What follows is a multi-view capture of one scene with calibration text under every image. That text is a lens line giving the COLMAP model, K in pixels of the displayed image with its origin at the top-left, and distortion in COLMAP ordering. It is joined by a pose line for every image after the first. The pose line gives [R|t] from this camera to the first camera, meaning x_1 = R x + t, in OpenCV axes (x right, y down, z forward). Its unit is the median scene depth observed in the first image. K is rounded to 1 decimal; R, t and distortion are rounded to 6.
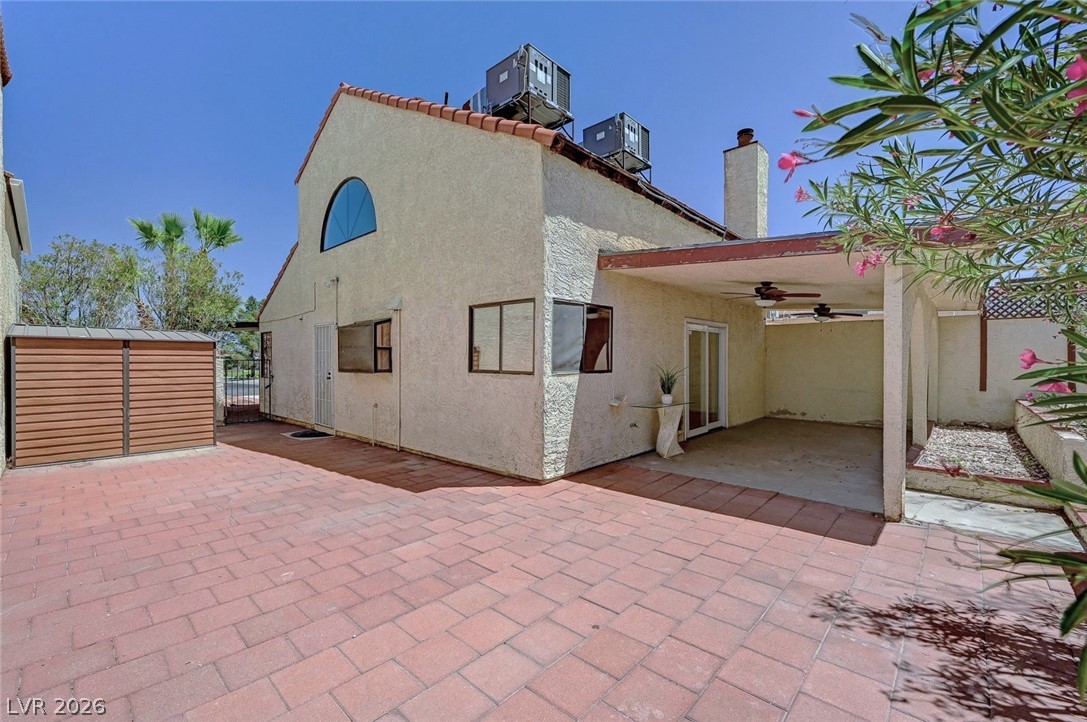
lens RADIAL K [[458.2, 0, 548.5], [0, 458.2, 355.7], [0, 0, 1]] dist [0.000359, 0.000088]
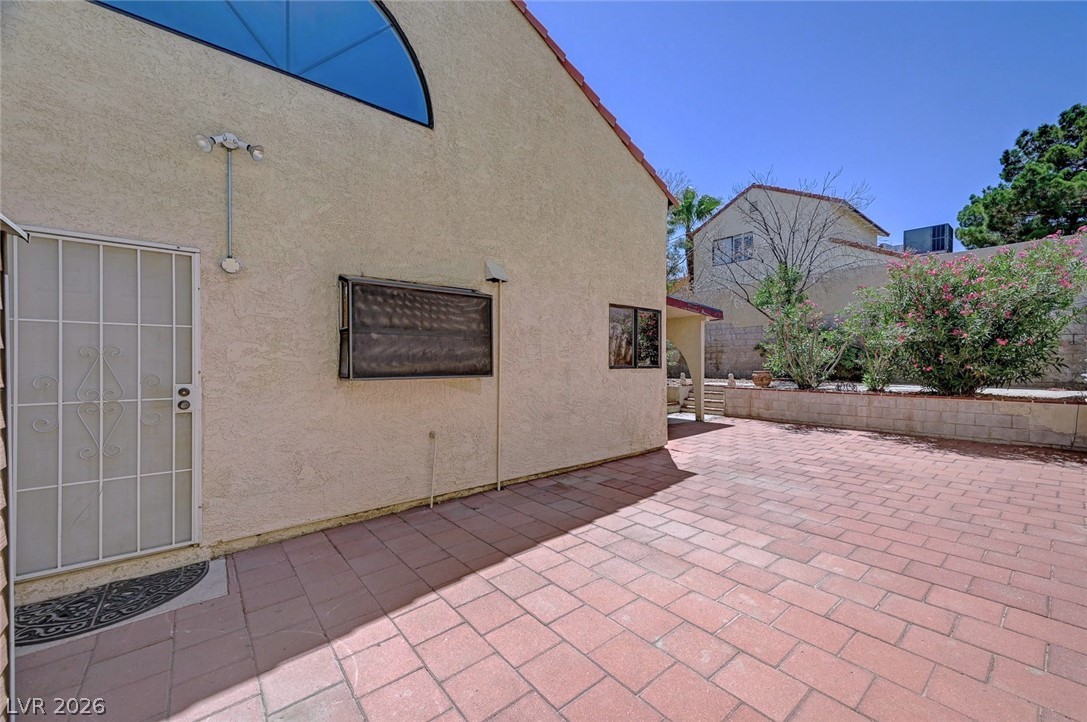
lens RADIAL K [[424.6, 0, 543.5], [0, 424.6, 361.0], [0, 0, 1]] dist [0.000973, 0.000182]
pose [[0.141935, 0.006333, 0.989856, -1.059078], [-0.001636, 0.999980, -0.006164, 0.023637], [-0.989875, -0.000744, 0.141942, 0.947254]]
